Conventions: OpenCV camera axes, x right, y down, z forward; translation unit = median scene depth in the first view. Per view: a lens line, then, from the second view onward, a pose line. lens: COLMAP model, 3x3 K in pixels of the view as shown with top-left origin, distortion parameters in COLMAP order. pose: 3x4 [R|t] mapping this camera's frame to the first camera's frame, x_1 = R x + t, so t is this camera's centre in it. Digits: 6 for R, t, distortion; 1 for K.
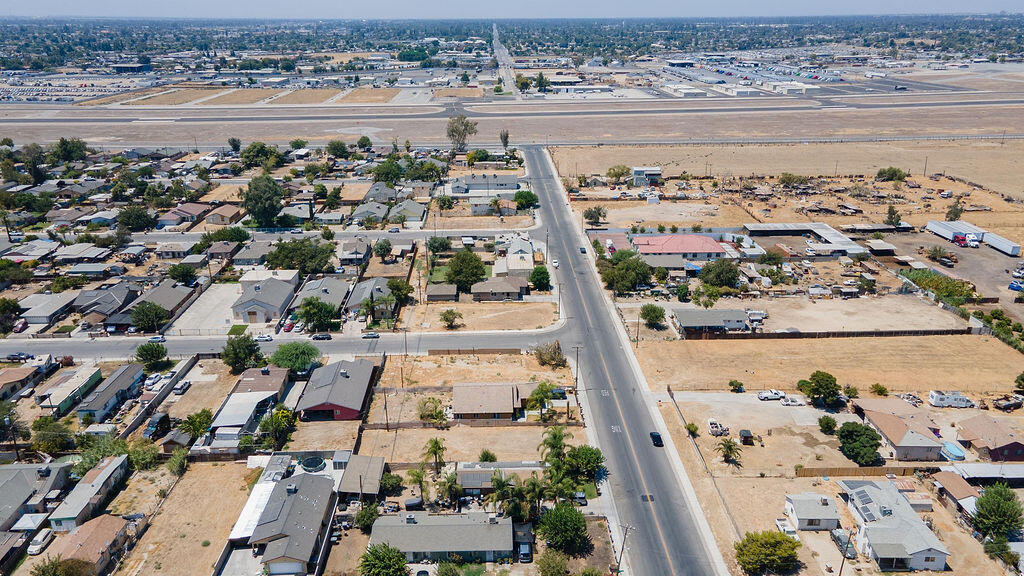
lens RADIAL K [[744.1, 0, 512.0], [0, 744.1, 288.0], [0, 0, 1]] dist [0.057354, 0.000483]
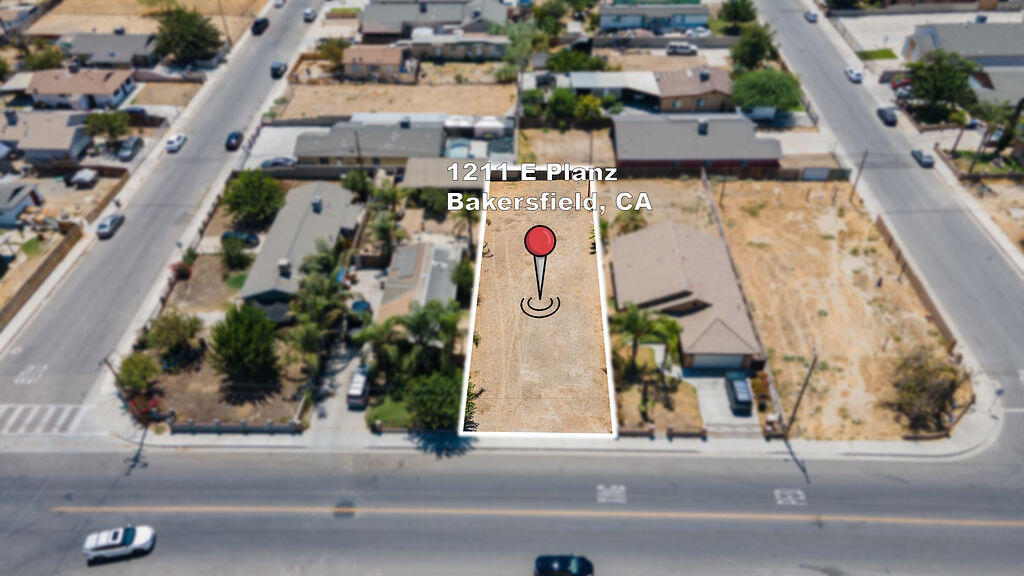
lens RADIAL K [[744.1, 0, 512.0], [0, 744.1, 288.0], [0, 0, 1]] dist [0.057354, 0.000483]
pose [[-0.057000, 0.640926, -0.765484, 0.372727], [-0.329034, 0.711834, 0.620507, -0.135789], [0.942596, 0.287239, 0.170312, 0.789529]]
